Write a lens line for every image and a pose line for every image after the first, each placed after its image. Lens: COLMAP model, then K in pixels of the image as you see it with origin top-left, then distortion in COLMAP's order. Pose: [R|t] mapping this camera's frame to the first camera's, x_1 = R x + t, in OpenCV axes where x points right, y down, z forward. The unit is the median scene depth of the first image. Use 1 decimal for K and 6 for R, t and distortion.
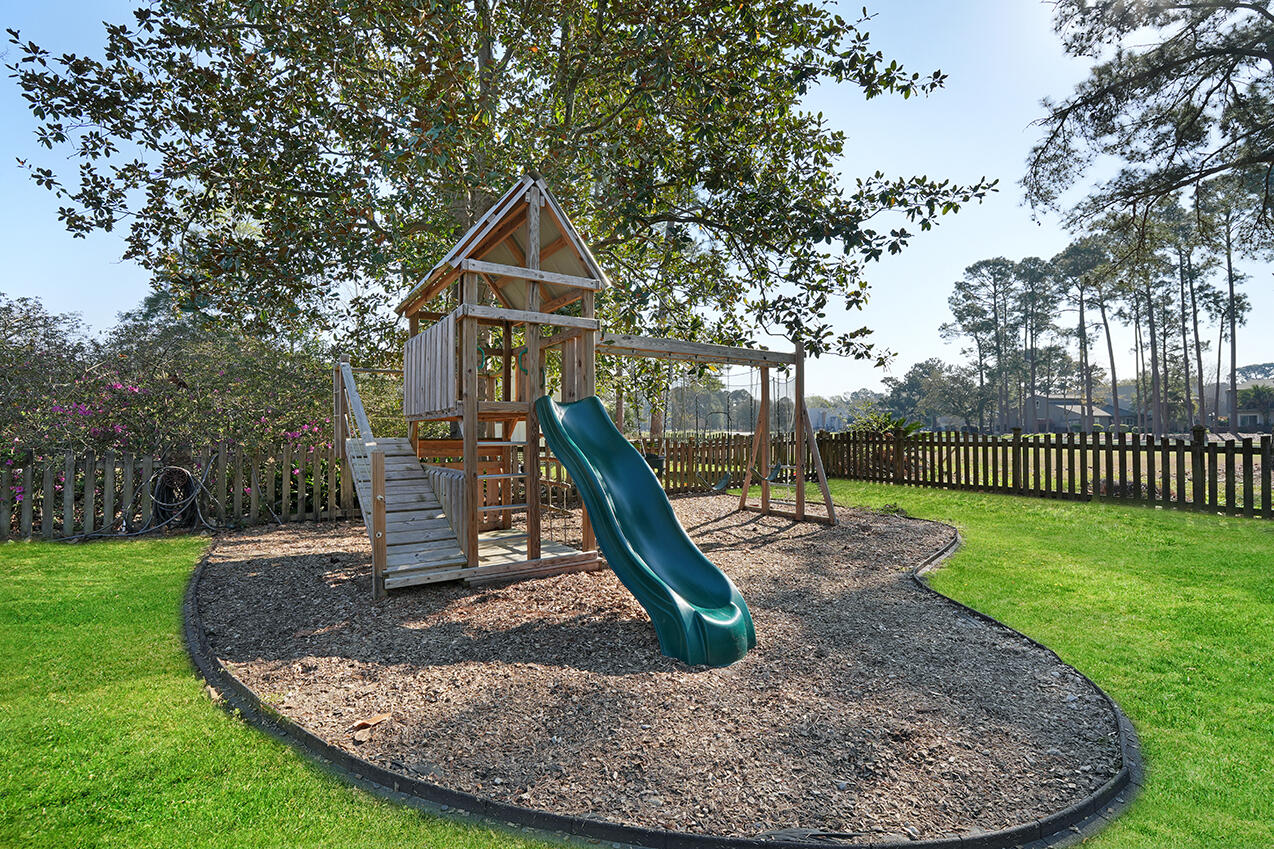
lens RADIAL K [[602.2, 0, 643.3], [0, 602.2, 426.7], [0, 0, 1]] dist [-0.060179, 0.013558]
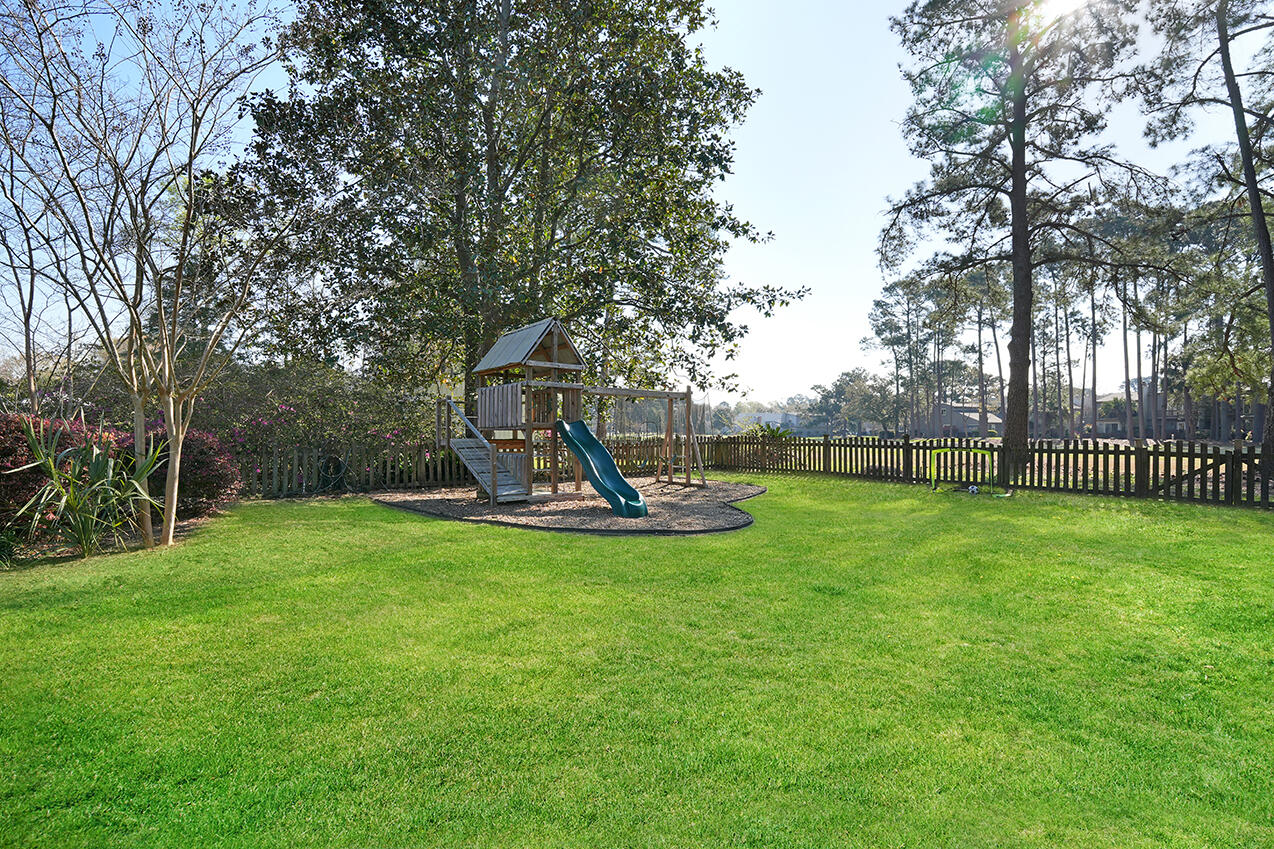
lens RADIAL K [[602.2, 0, 643.3], [0, 602.2, 426.7], [0, 0, 1]] dist [-0.060179, 0.013558]
pose [[0.995373, 0.006398, 0.095870, -0.005365], [-0.005936, 0.999969, -0.005108, -0.001354], [-0.095900, 0.004516, 0.995381, -0.094233]]
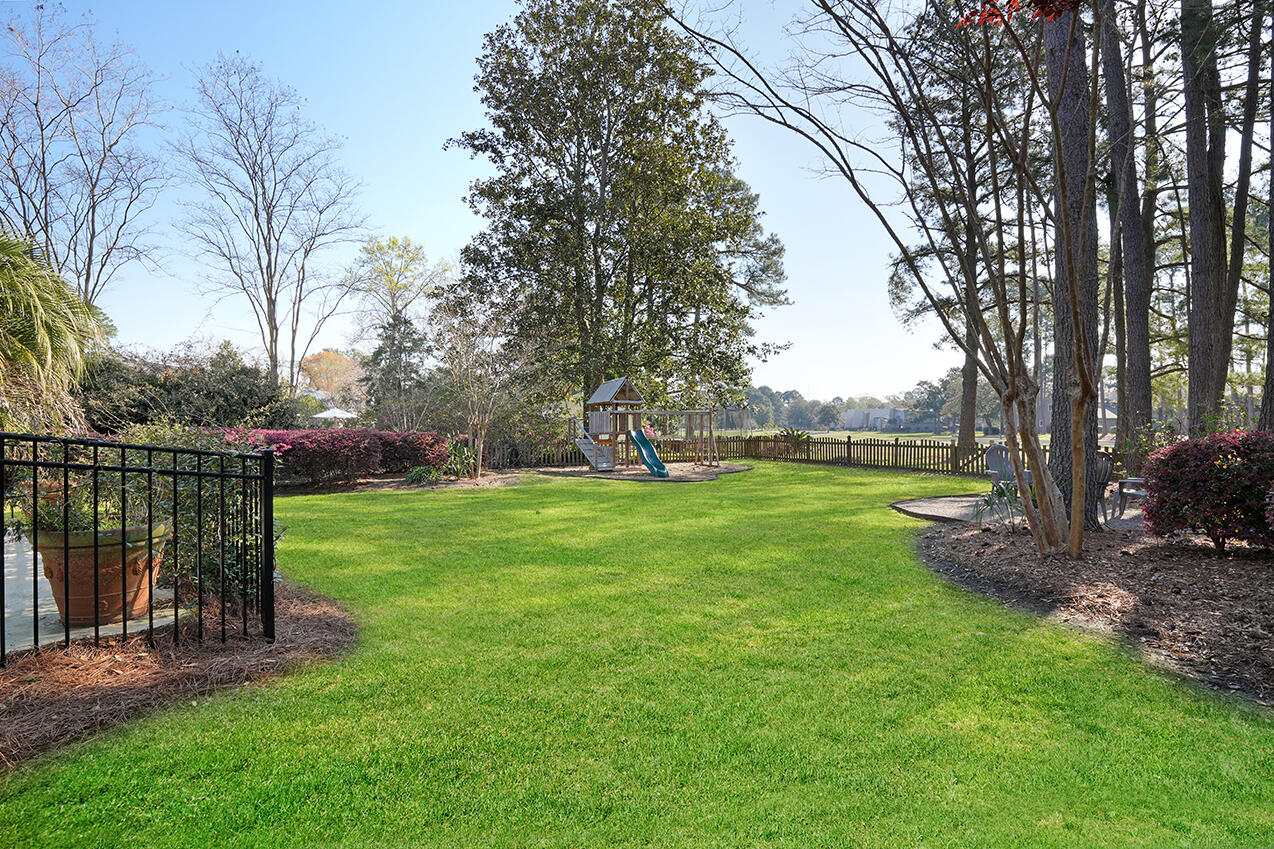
lens RADIAL K [[602.2, 0, 643.3], [0, 602.2, 426.7], [0, 0, 1]] dist [-0.060179, 0.013558]
pose [[0.995596, 0.003361, -0.093690, 0.025875], [-0.003078, 0.999990, 0.003159, -0.006531], [0.093700, -0.002857, 0.995596, -0.253081]]
